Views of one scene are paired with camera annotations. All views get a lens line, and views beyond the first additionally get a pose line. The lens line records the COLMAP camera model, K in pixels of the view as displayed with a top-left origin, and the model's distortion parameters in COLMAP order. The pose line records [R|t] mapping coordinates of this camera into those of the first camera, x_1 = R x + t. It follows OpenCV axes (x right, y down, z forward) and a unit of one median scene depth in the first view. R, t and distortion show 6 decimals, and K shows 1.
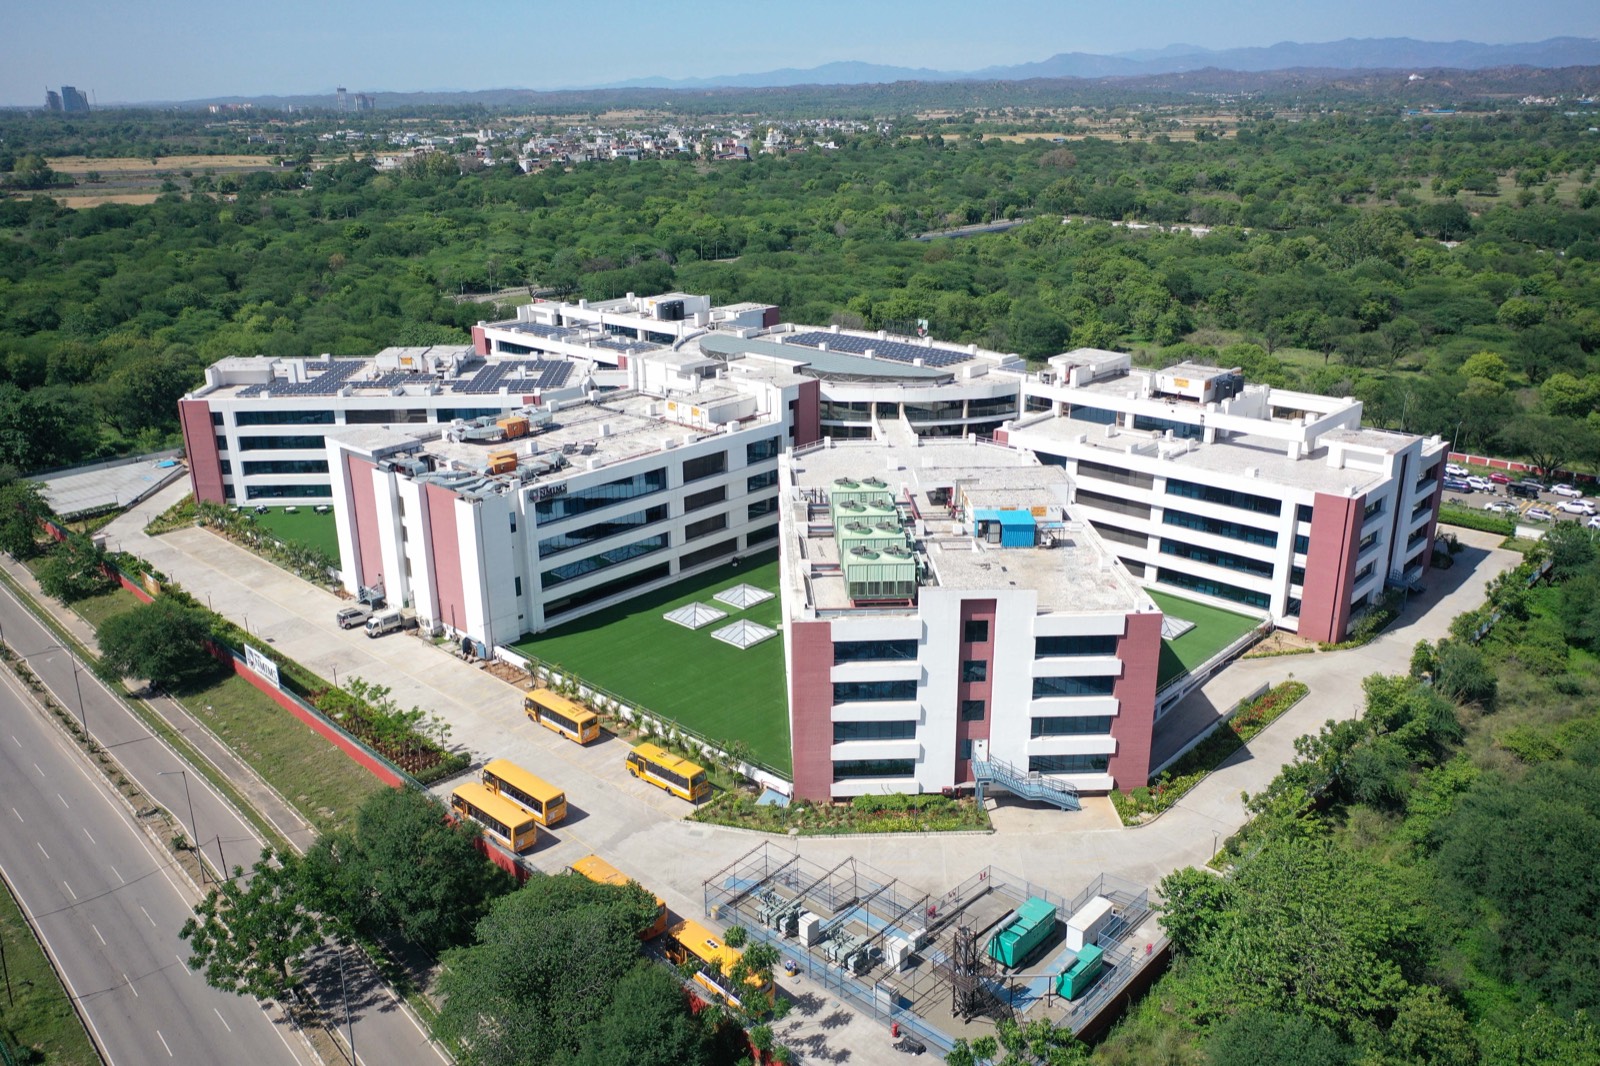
lens RADIAL K [[1260.3, 0, 793.6], [0, 1260.3, 512.0], [0, 0, 1]] dist [0.012513, 0.000443]
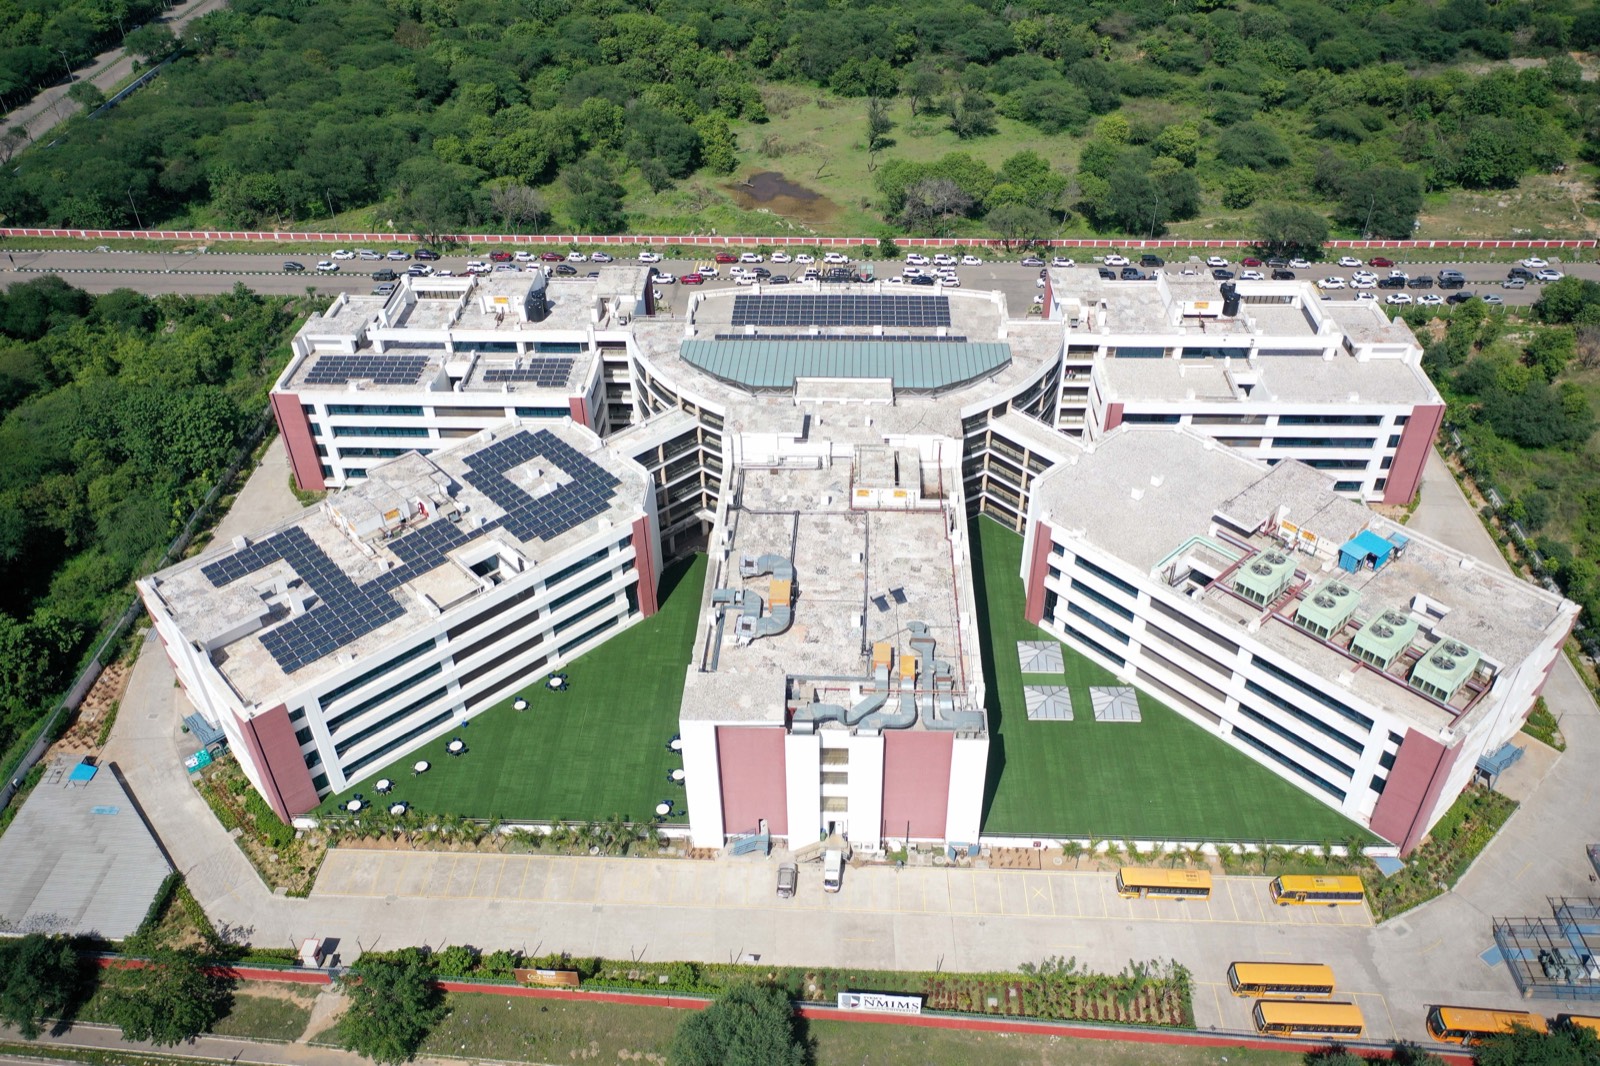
lens RADIAL K [[1260.3, 0, 793.6], [0, 1260.3, 512.0], [0, 0, 1]] dist [0.012513, 0.000443]
pose [[0.764633, -0.390711, 0.512524, -0.725389], [0.212694, 0.903701, 0.371599, -0.501114], [-0.608356, -0.175126, 0.774102, 0.361172]]
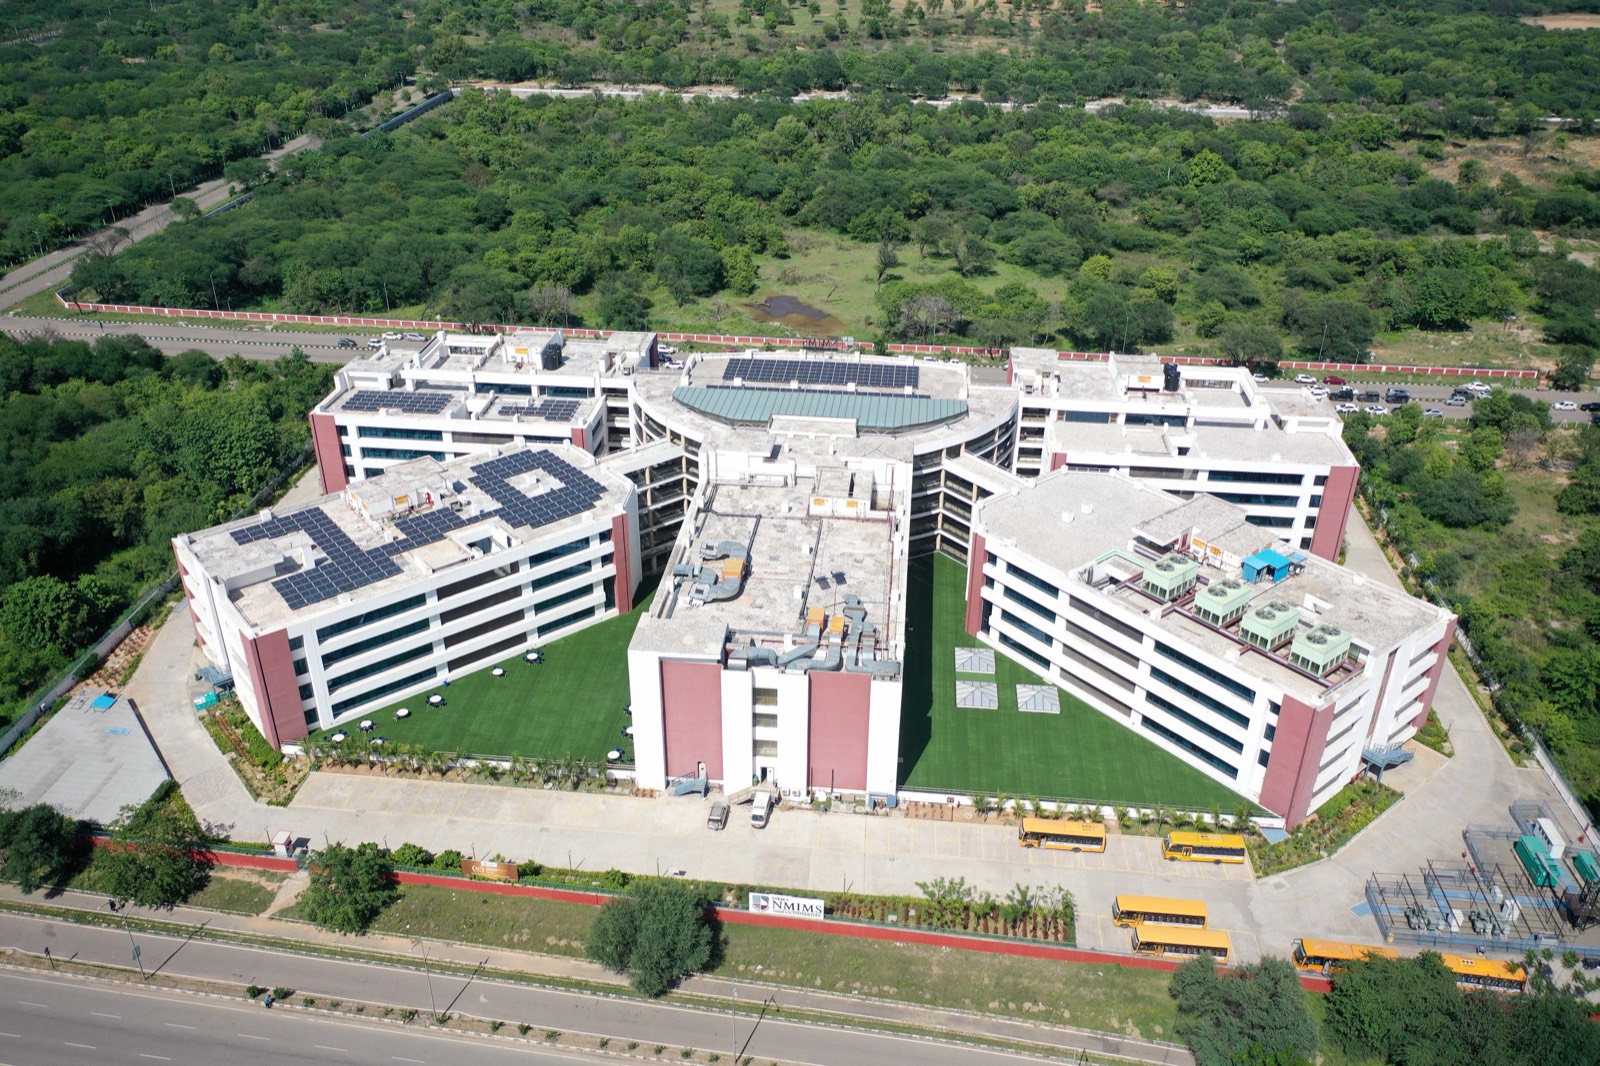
lens RADIAL K [[1260.3, 0, 793.6], [0, 1260.3, 512.0], [0, 0, 1]] dist [0.012513, 0.000443]
pose [[0.799787, -0.266031, 0.538115, -0.792922], [0.173983, 0.960688, 0.216354, -0.356477], [-0.574518, -0.079414, 0.814631, 0.191136]]
